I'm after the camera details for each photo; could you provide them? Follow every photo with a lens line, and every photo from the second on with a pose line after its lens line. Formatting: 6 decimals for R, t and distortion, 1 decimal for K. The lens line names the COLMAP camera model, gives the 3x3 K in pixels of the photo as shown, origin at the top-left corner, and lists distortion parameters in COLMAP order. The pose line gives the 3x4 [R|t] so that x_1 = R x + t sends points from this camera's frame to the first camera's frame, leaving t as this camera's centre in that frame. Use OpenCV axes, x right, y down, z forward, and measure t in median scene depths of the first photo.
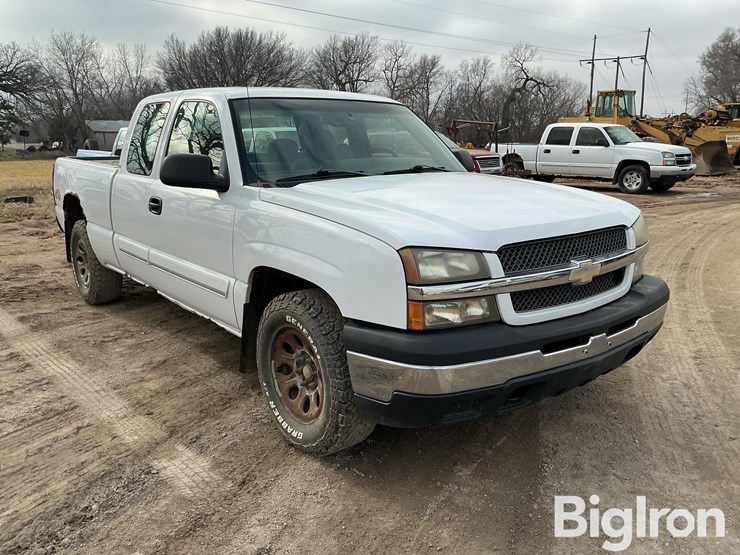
lens RADIAL K [[608.1, 0, 372.4], [0, 608.1, 278.7], [0, 0, 1]] dist [0.058361, -0.095944]
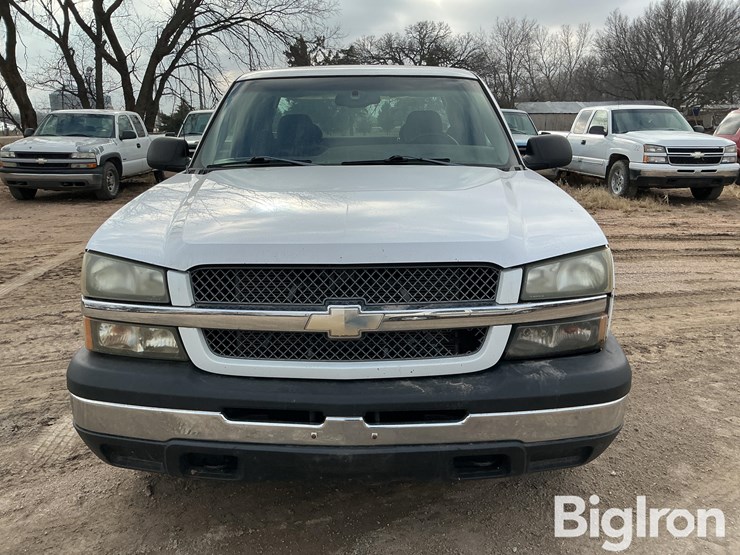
lens RADIAL K [[608.1, 0, 369.1], [0, 608.1, 280.2], [0, 0, 1]] dist [0.058361, -0.095944]
pose [[0.783867, 0.152793, -0.601836, 0.498260], [-0.133212, 0.988065, 0.077345, -0.072853], [0.606471, 0.019543, 0.794866, 0.311103]]
